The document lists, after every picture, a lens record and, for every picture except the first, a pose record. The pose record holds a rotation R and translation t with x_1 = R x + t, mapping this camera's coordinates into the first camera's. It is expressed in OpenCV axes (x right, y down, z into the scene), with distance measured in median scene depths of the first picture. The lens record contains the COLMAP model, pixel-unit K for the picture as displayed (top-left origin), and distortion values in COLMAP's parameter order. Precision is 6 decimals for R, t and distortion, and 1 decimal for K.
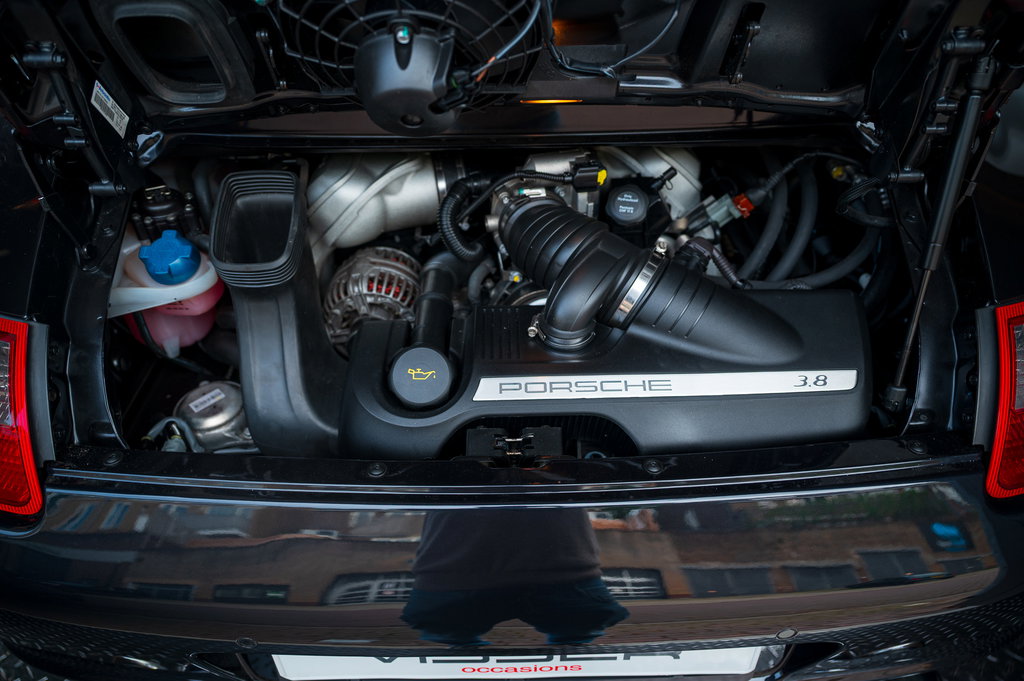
lens RADIAL K [[684.6, 0, 512.0], [0, 684.6, 340.5], [0, 0, 1]] dist [0.002776, 0.002879]
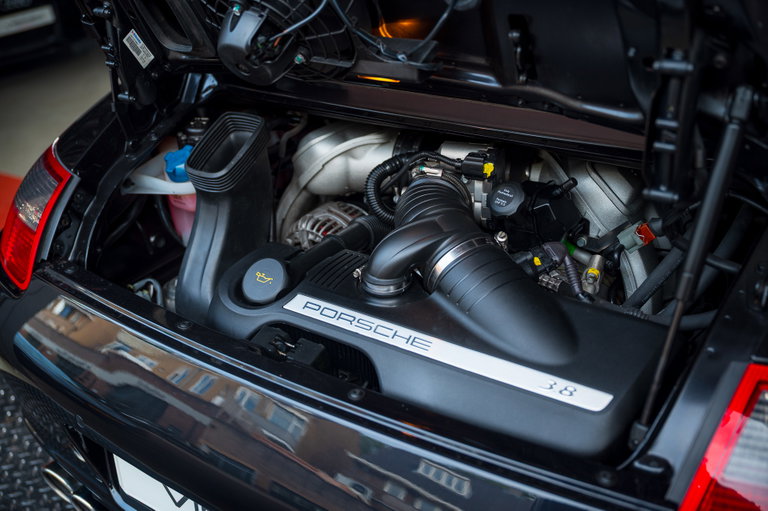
lens RADIAL K [[749.6, 0, 384.0], [0, 749.6, 255.5], [0, 0, 1]] dist [0.005129, 0.012053]
pose [[0.822362, 0.241701, -0.515074, 0.709801], [-0.334216, 0.937846, -0.093517, 0.062436], [0.460457, 0.249050, 0.852029, -0.061157]]
